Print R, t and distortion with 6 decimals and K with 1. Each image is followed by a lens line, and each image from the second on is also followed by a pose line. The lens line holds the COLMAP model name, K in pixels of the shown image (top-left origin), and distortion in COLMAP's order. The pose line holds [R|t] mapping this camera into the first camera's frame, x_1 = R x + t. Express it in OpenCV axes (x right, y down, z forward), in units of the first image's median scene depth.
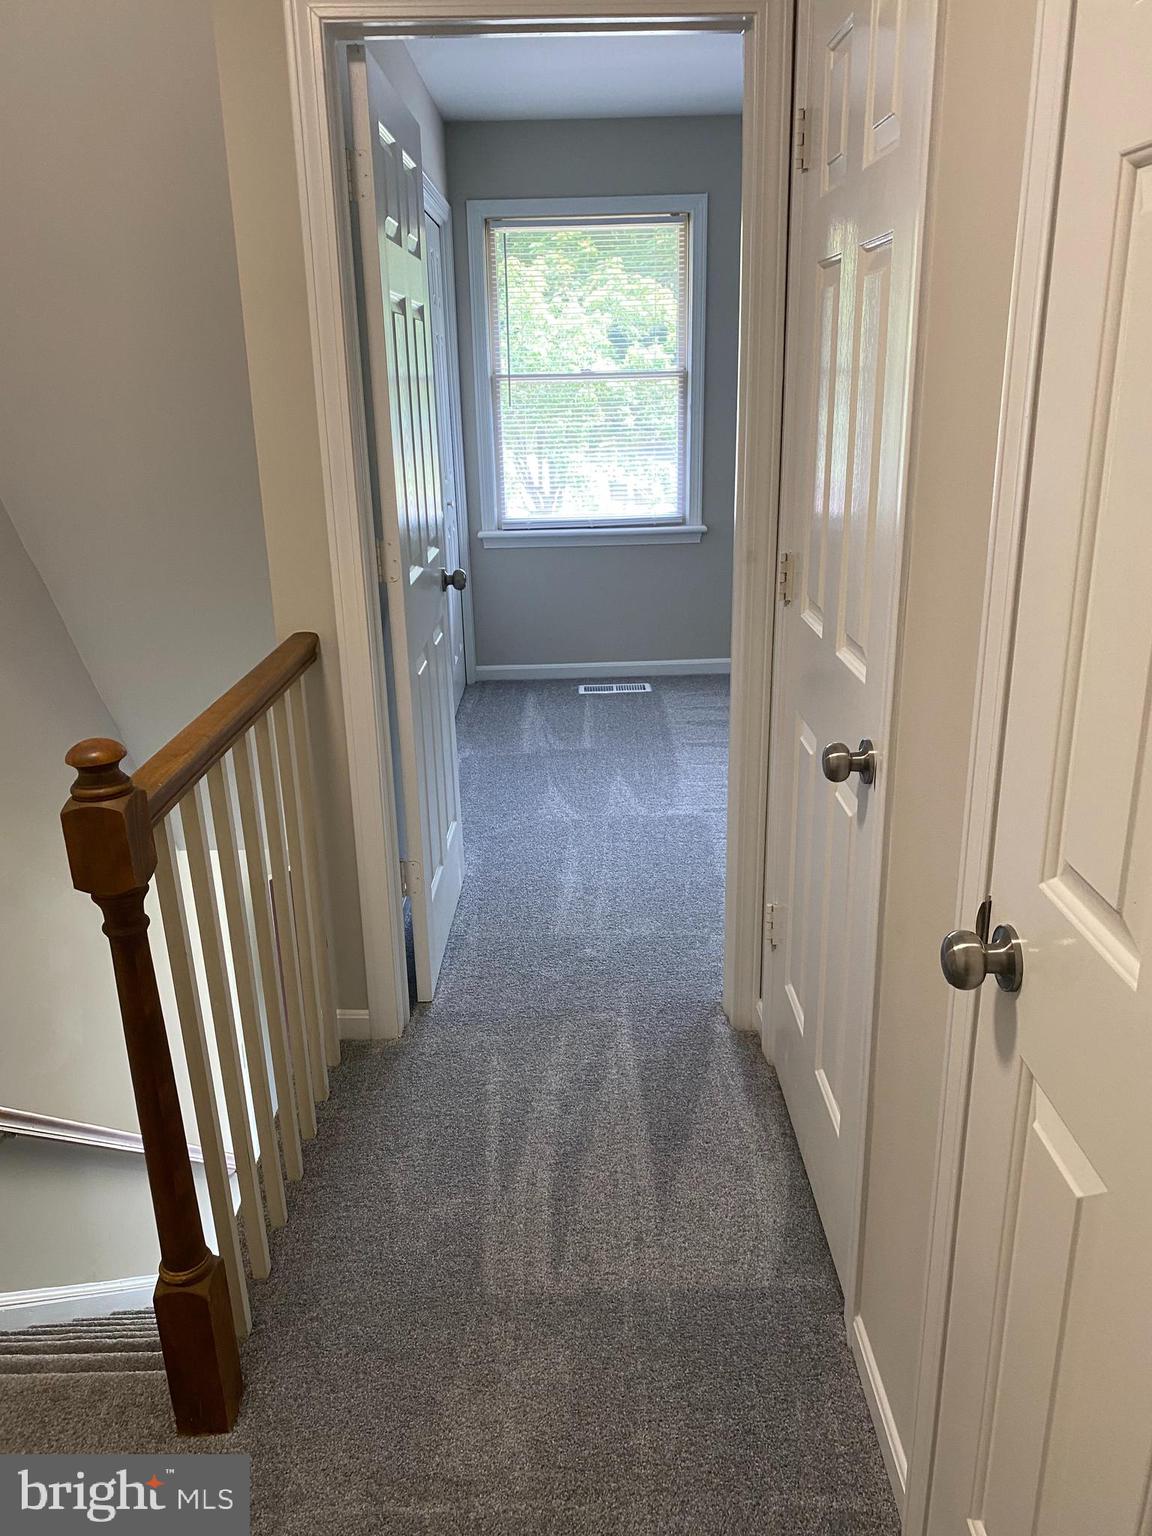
lens RADIAL K [[1187.0, 0, 566.5], [0, 1187.0, 766.2], [0, 0, 1]] dist [0.084798, -0.130336]
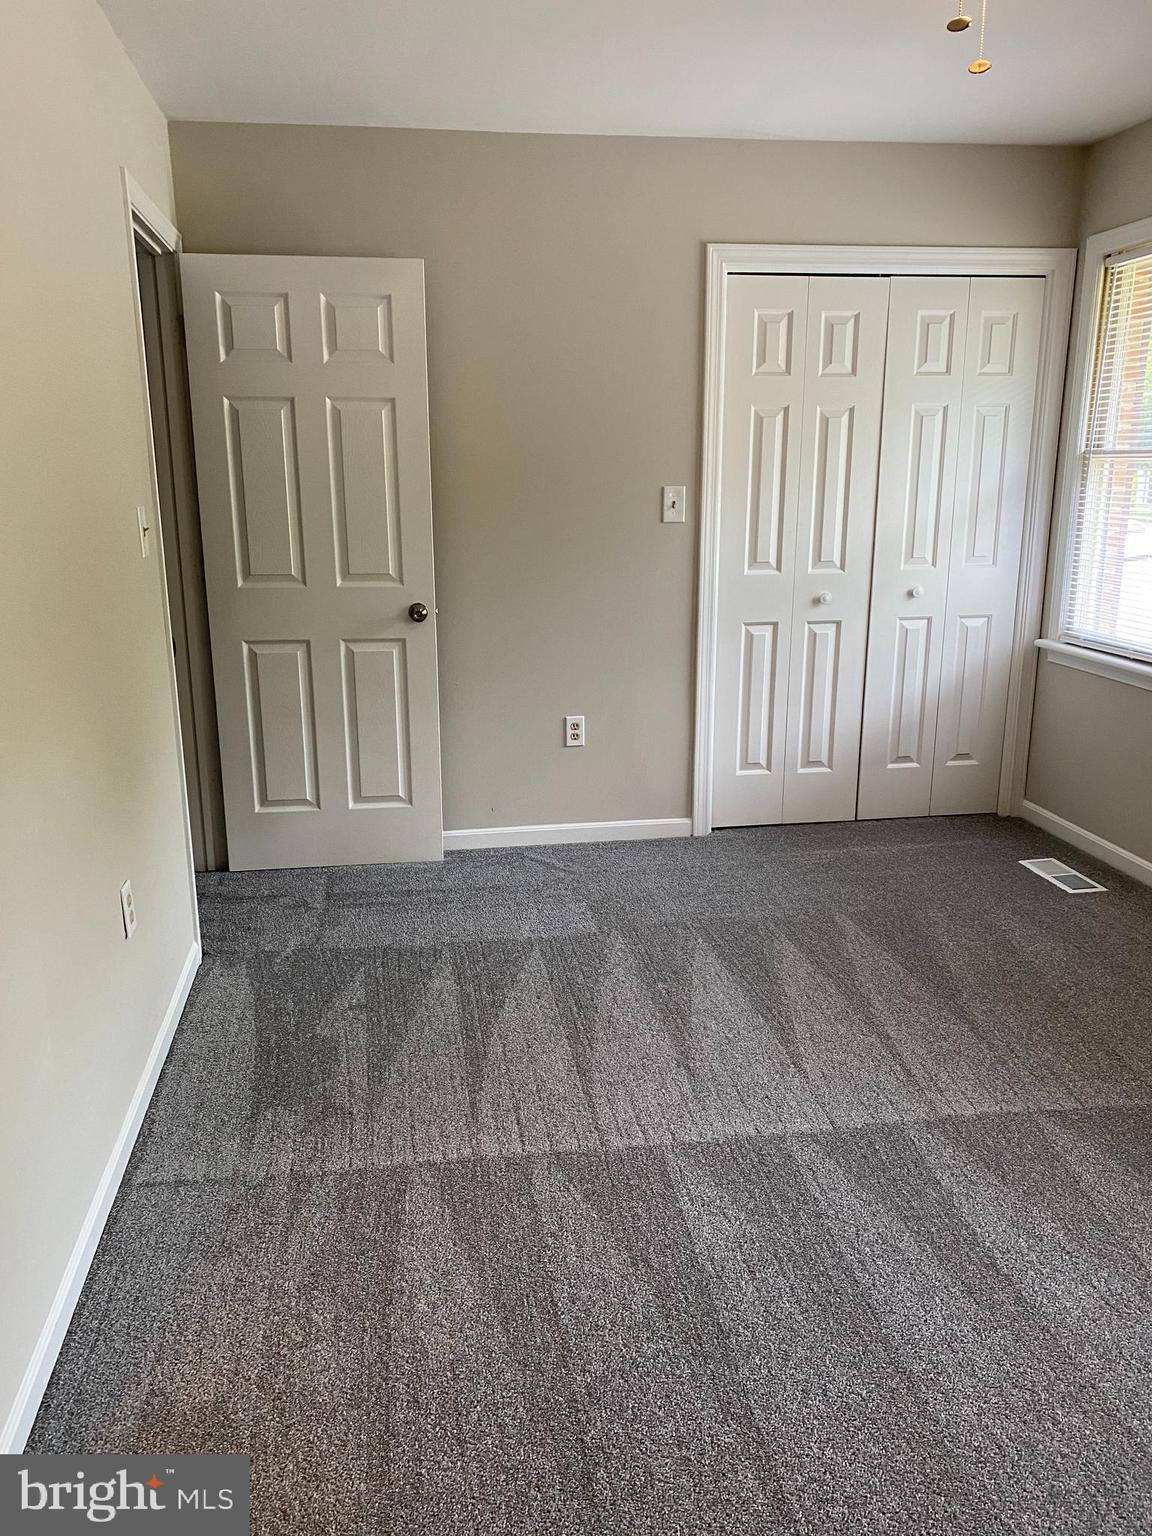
lens RADIAL K [[1187.0, 0, 566.5], [0, 1187.0, 766.2], [0, 0, 1]] dist [0.084798, -0.130336]
pose [[0.156792, 0.286875, -0.945050, 0.659844], [-0.306547, 0.923761, 0.229553, -0.202972], [0.938853, 0.253710, 0.232779, 0.527770]]
